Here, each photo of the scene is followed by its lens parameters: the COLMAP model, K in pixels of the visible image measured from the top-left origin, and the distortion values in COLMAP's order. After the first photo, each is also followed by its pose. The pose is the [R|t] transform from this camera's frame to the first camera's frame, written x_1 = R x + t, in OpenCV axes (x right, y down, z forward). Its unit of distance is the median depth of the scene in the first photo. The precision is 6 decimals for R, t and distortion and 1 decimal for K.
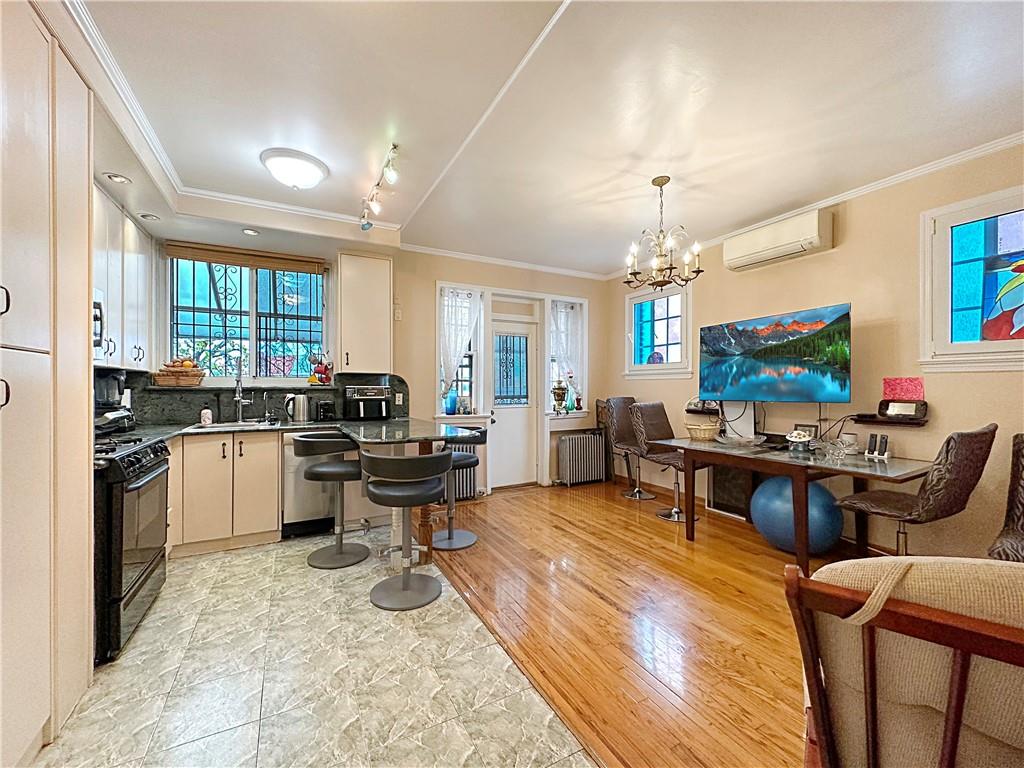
lens RADIAL K [[411.4, 0, 510.2], [0, 411.4, 385.2], [0, 0, 1]] dist [0.000423, -0.000013]
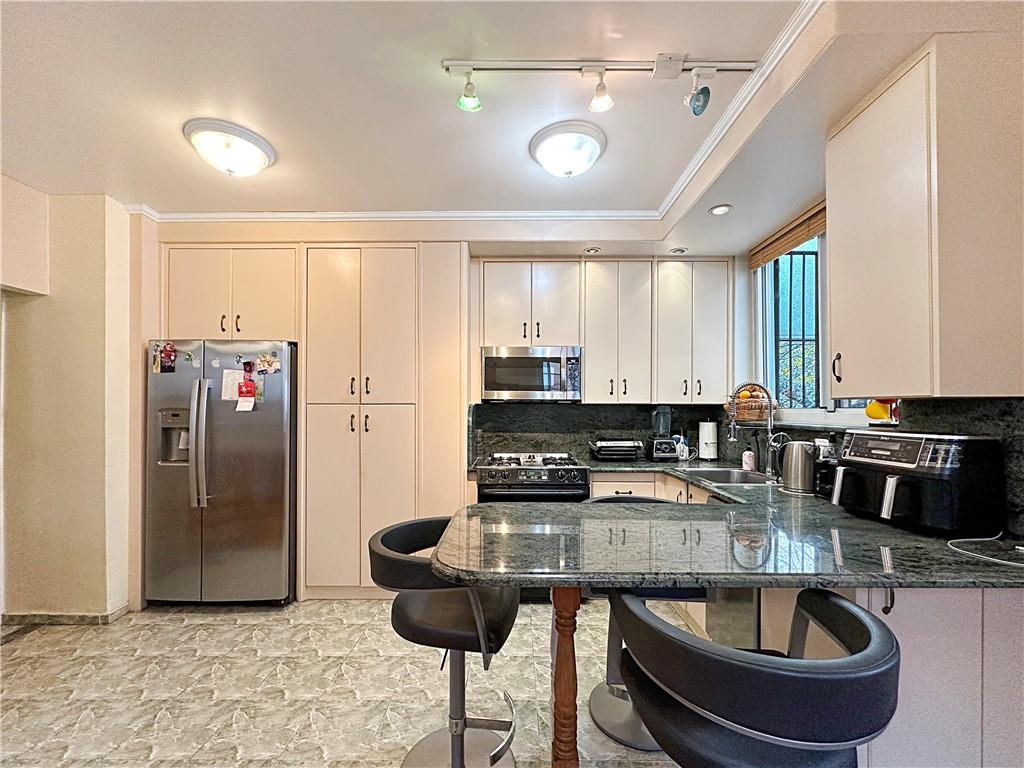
lens RADIAL K [[422.0, 0, 514.0], [0, 422.0, 408.1], [0, 0, 1]] dist [0.001532, 0.000007]
pose [[-0.473184, -0.002106, -0.880961, 0.169229], [0.000527, 0.999996, -0.002673, -0.019472], [0.880963, -0.001729, -0.473181, 0.897546]]
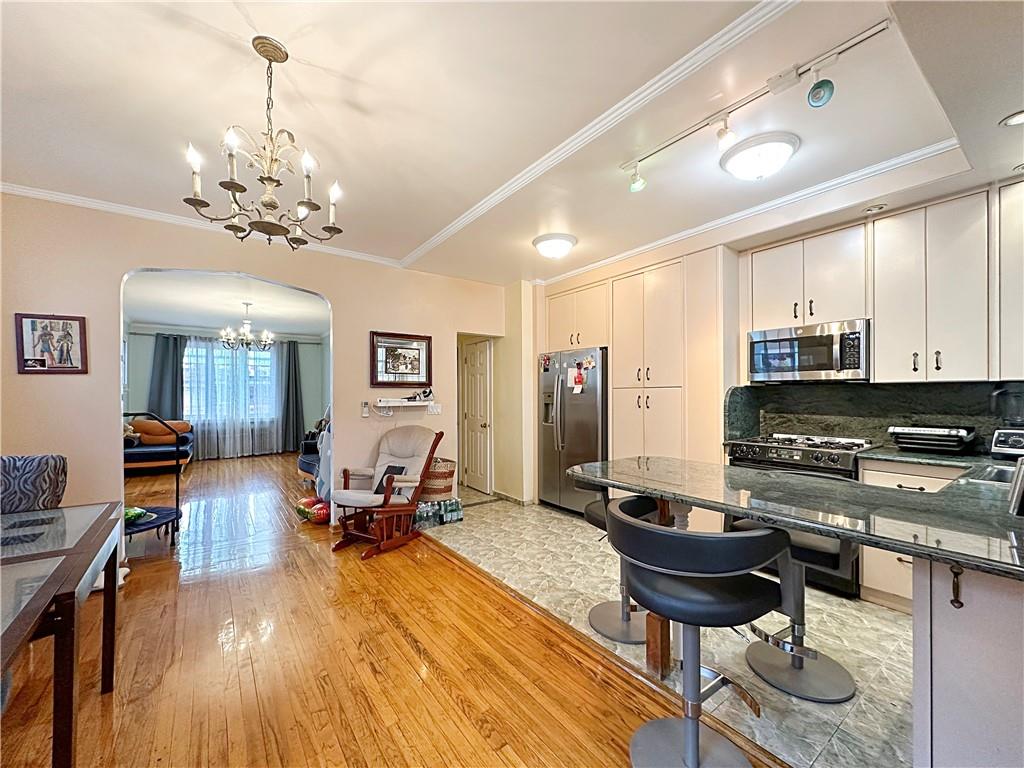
lens RADIAL K [[413.7, 0, 512.6], [0, 413.7, 393.8], [0, 0, 1]] dist [-0.000463, -0.000163]
pose [[-0.989772, 0.004628, -0.142584, 0.090939], [0.005295, 0.999977, -0.004298, -0.011671], [0.142561, -0.005009, -0.989773, 1.249500]]
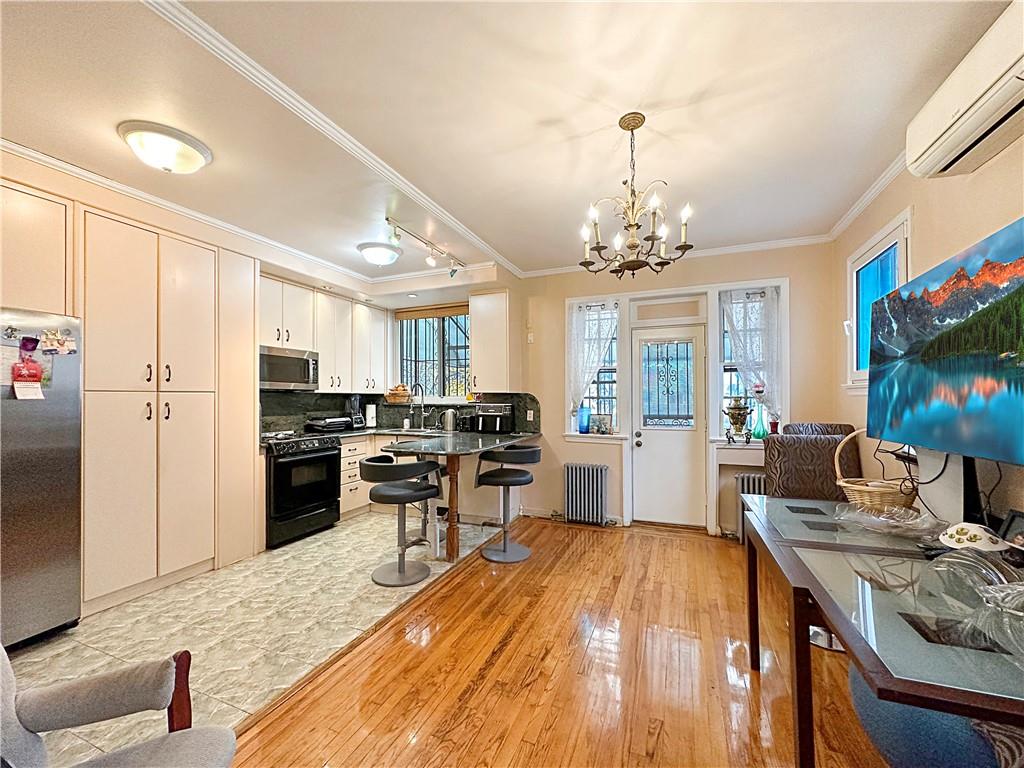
lens RADIAL K [[413.7, 0, 512.6], [0, 413.7, 393.8], [0, 0, 1]] dist [-0.000463, -0.000163]
pose [[0.642438, -0.006611, -0.766309, 0.601115], [0.002860, 0.999977, -0.006229, -0.018982], [0.766333, 0.001811, 0.642441, 0.300156]]
